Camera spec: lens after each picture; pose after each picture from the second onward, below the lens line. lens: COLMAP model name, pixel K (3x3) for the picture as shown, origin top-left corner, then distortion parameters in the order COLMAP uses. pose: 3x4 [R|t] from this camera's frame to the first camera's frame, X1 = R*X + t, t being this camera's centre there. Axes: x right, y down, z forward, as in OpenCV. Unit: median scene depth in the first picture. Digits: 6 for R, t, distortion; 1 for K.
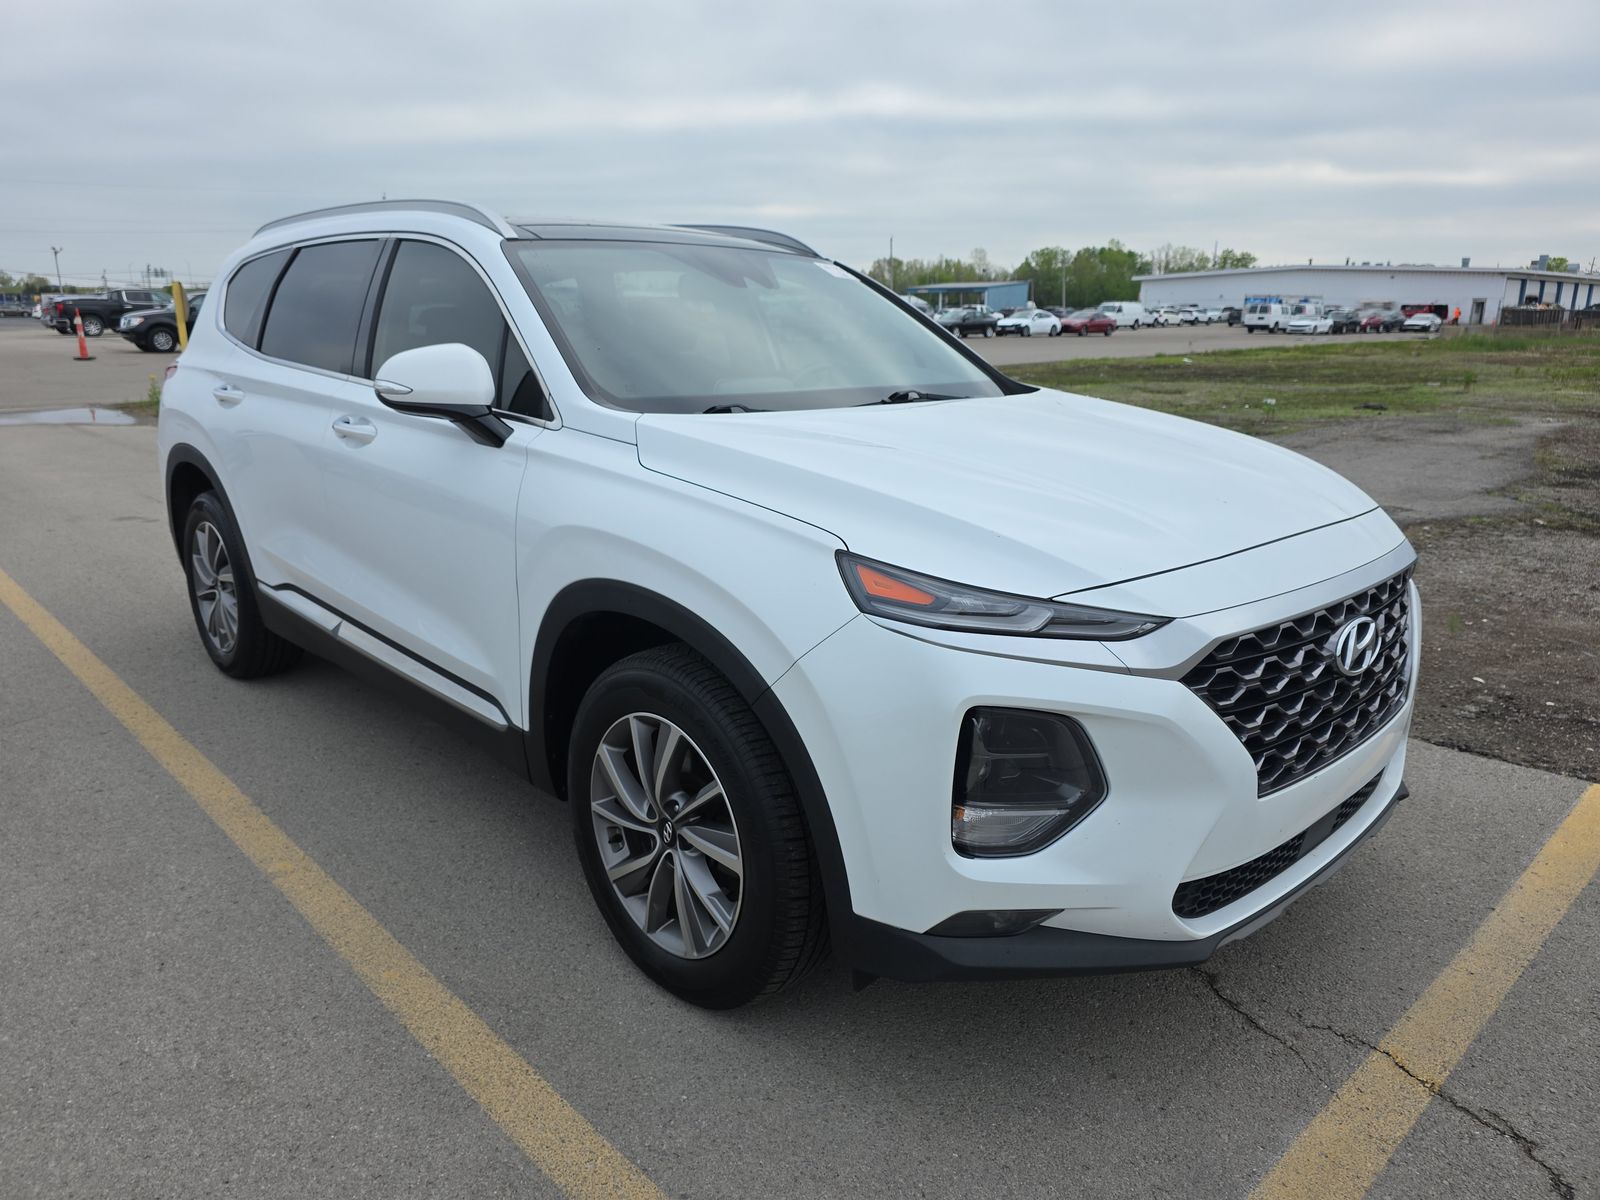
lens RADIAL K [[1086.9, 0, 786.8], [0, 1086.9, 598.3], [0, 0, 1]] dist [0.004412, -0.000388]
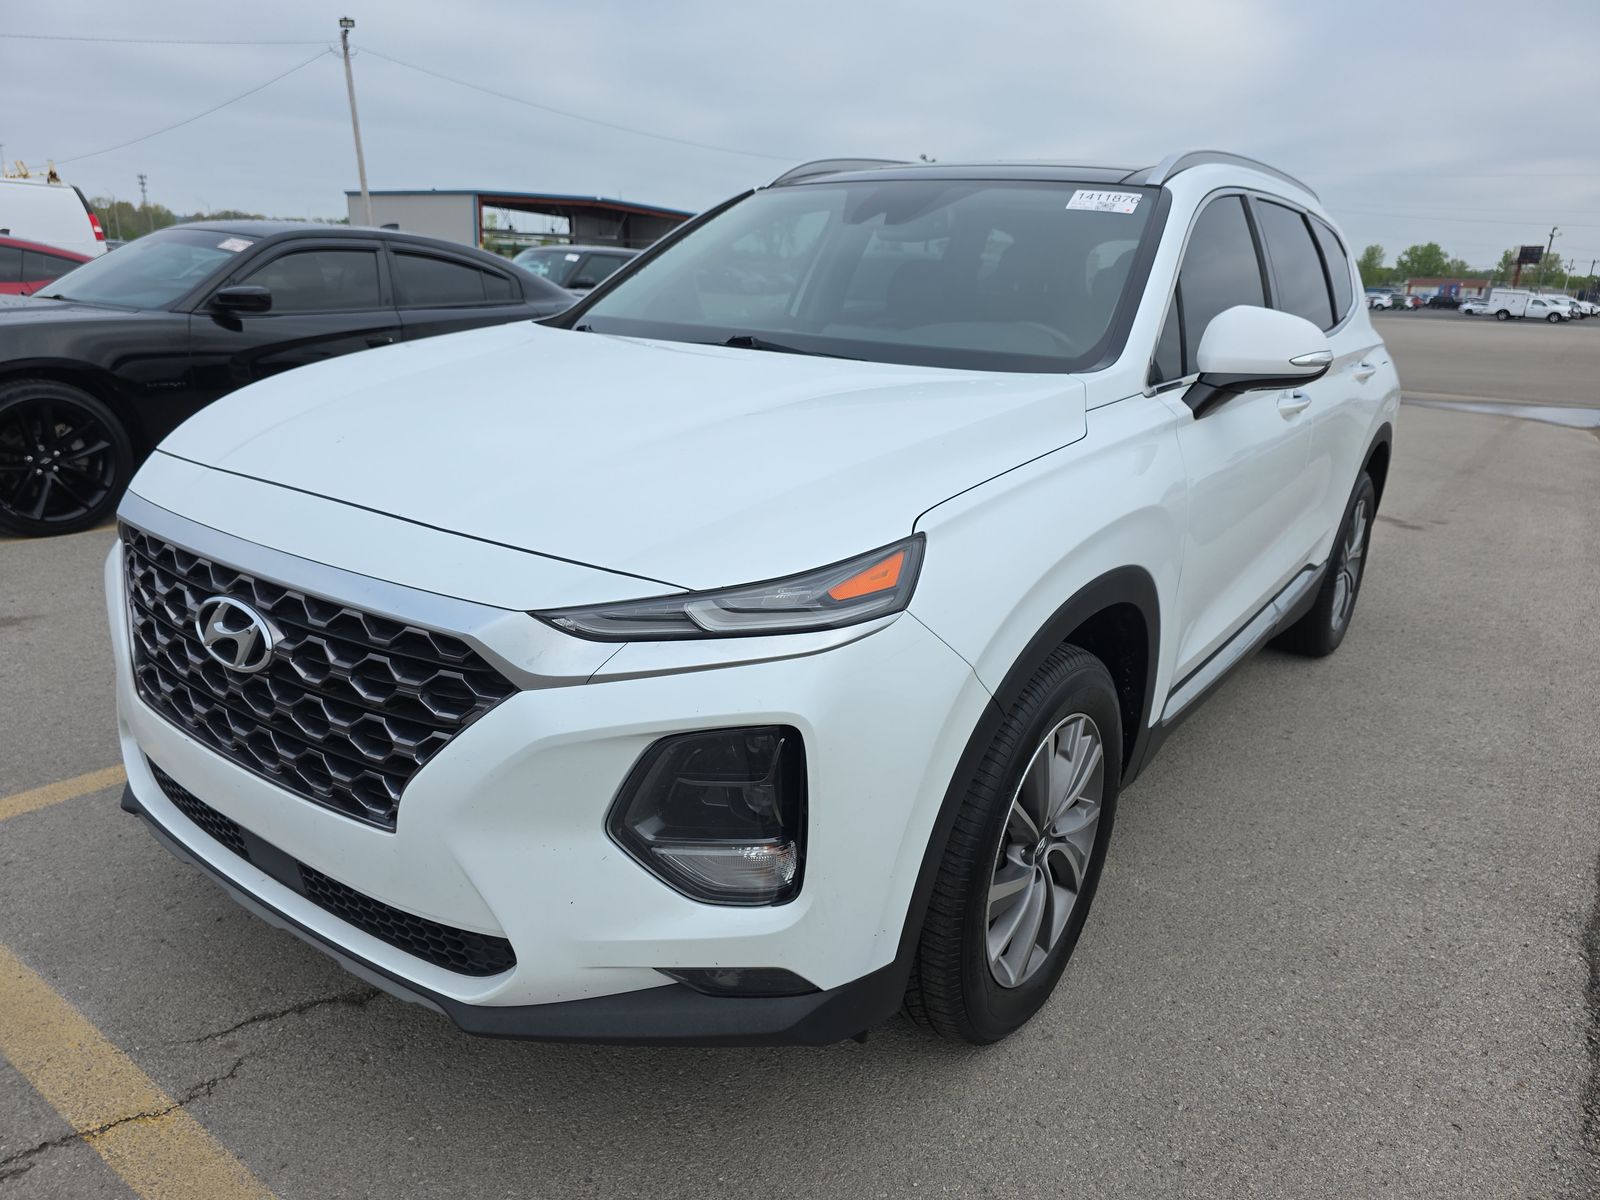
lens RADIAL K [[1086.9, 0, 786.8], [0, 1086.9, 598.3], [0, 0, 1]] dist [0.004412, -0.000388]
pose [[0.195128, 0.283130, -0.939022, 1.300366], [-0.282497, 0.933075, 0.222634, -0.261704], [0.939213, 0.221829, 0.262052, 1.132241]]
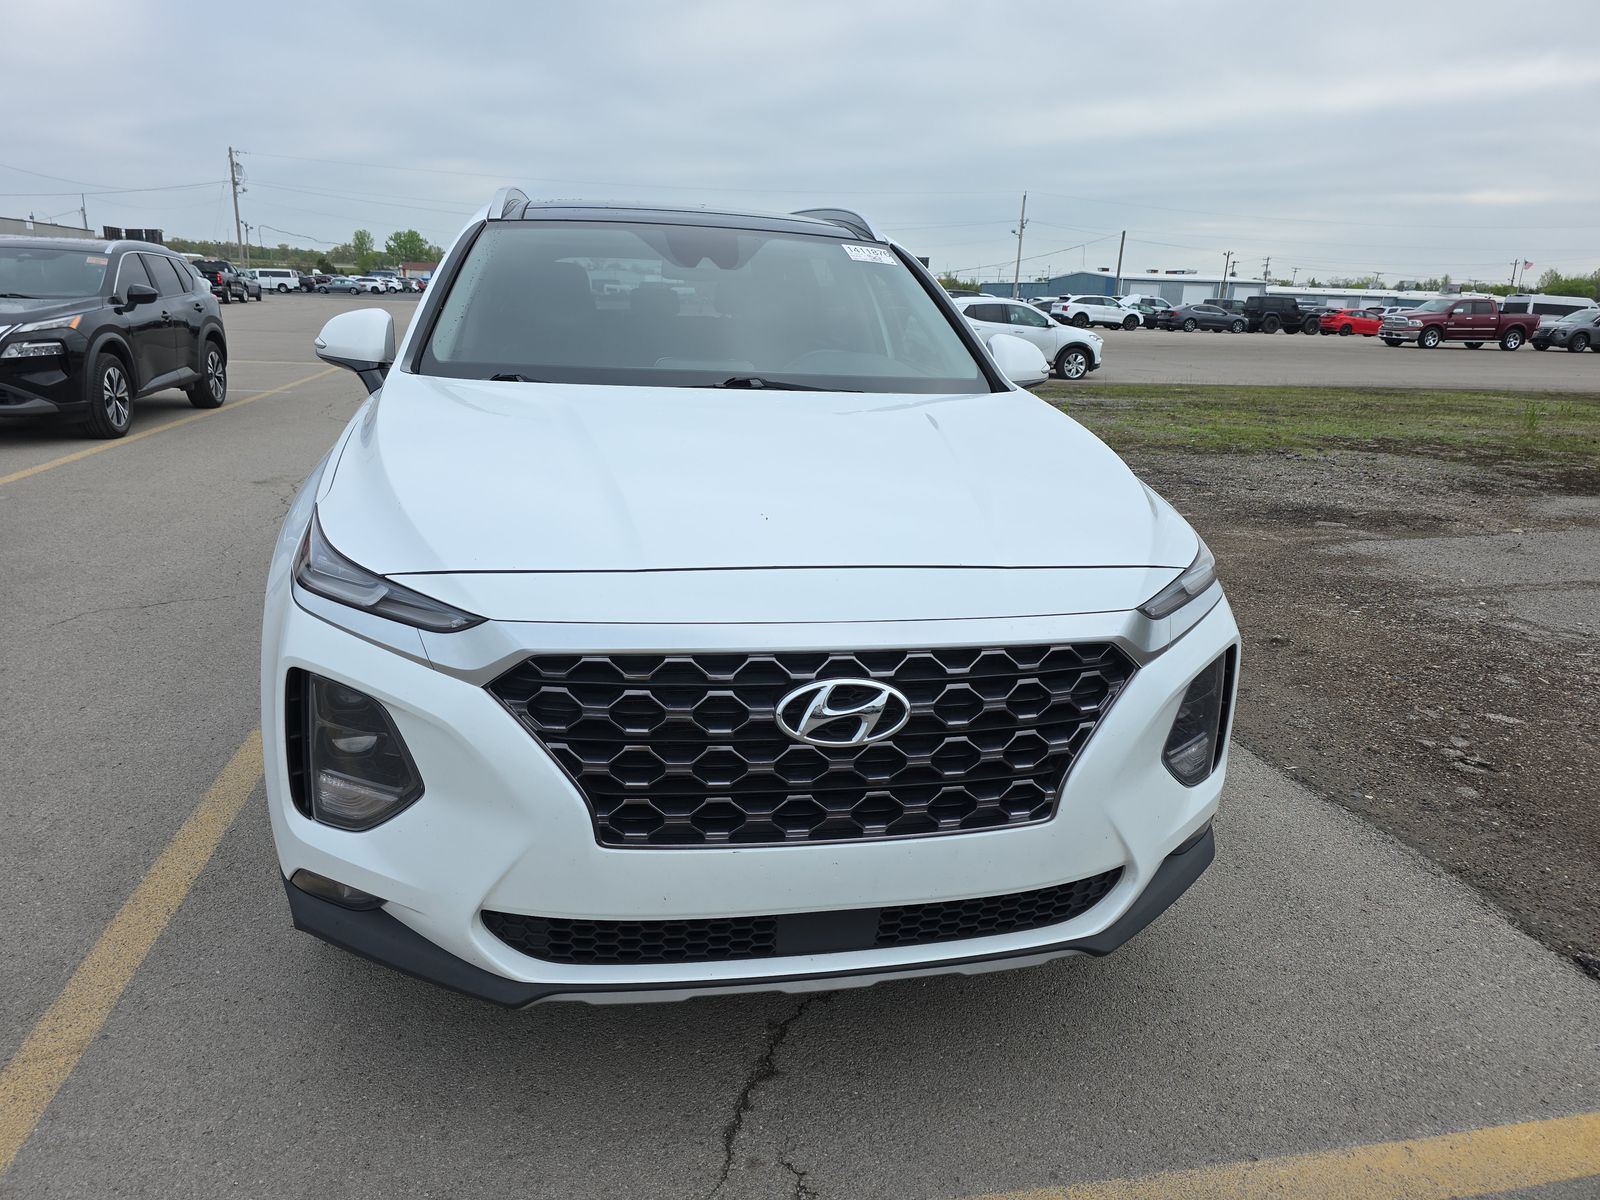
lens RADIAL K [[1074.1, 0, 800.0], [0, 1074.1, 600.0], [0, 0, 1]] dist [0.031985, -0.000591]
pose [[0.853847, 0.165908, -0.493376, 0.850538], [-0.162787, 0.985412, 0.049643, -0.070608], [0.494415, 0.037928, 0.868398, 0.288198]]
